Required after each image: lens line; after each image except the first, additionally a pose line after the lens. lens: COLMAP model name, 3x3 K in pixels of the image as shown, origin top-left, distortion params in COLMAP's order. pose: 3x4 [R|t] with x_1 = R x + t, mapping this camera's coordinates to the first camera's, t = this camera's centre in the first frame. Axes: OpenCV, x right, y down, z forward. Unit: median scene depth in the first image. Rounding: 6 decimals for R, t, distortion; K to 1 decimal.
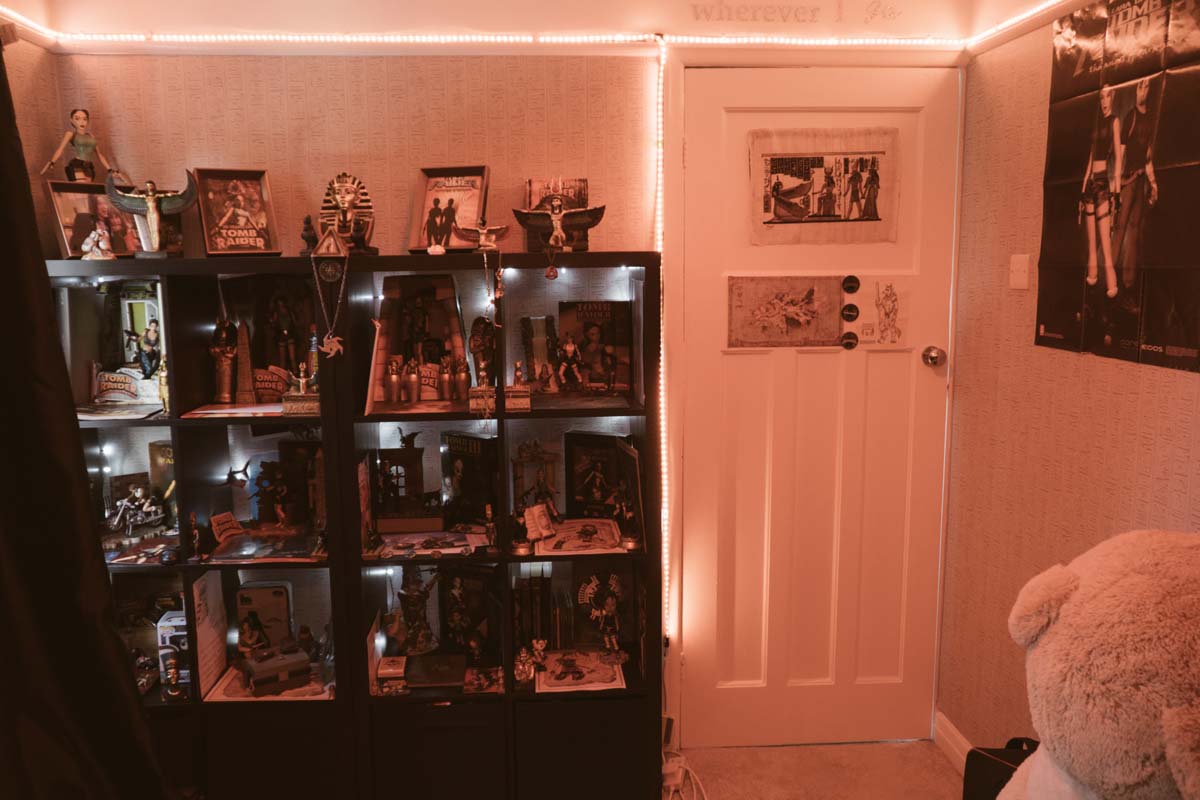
lens RADIAL K [[1021.2, 0, 573.1], [0, 1021.2, 395.2], [0, 0, 1]] dist [-0.049906, 0.025099]
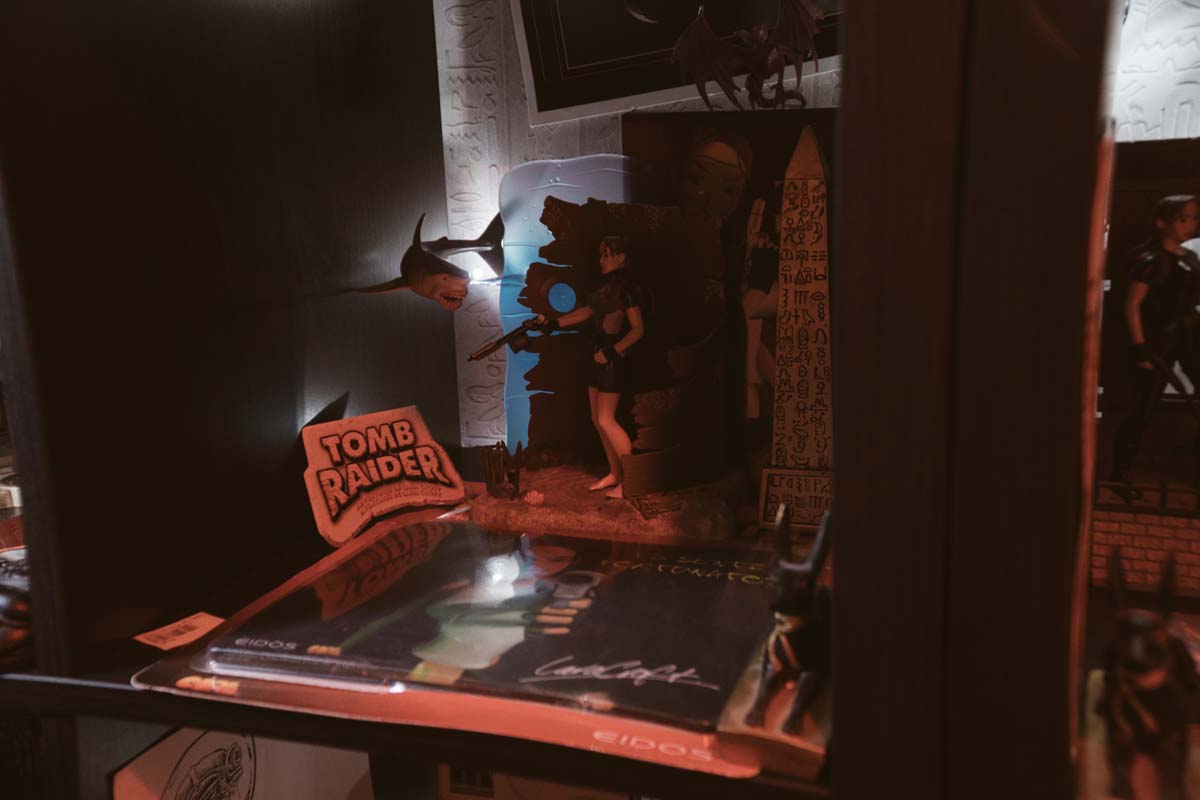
lens RADIAL K [[1326.6, 0, 598.8], [0, 1326.6, 399.3], [0, 0, 1]] dist [0.160998, 0.000000]
pose [[0.924714, 0.081737, -0.371784, -0.171351], [-0.042206, 0.992668, 0.113261, 0.071157], [0.378316, -0.089043, 0.921384, 0.683154]]
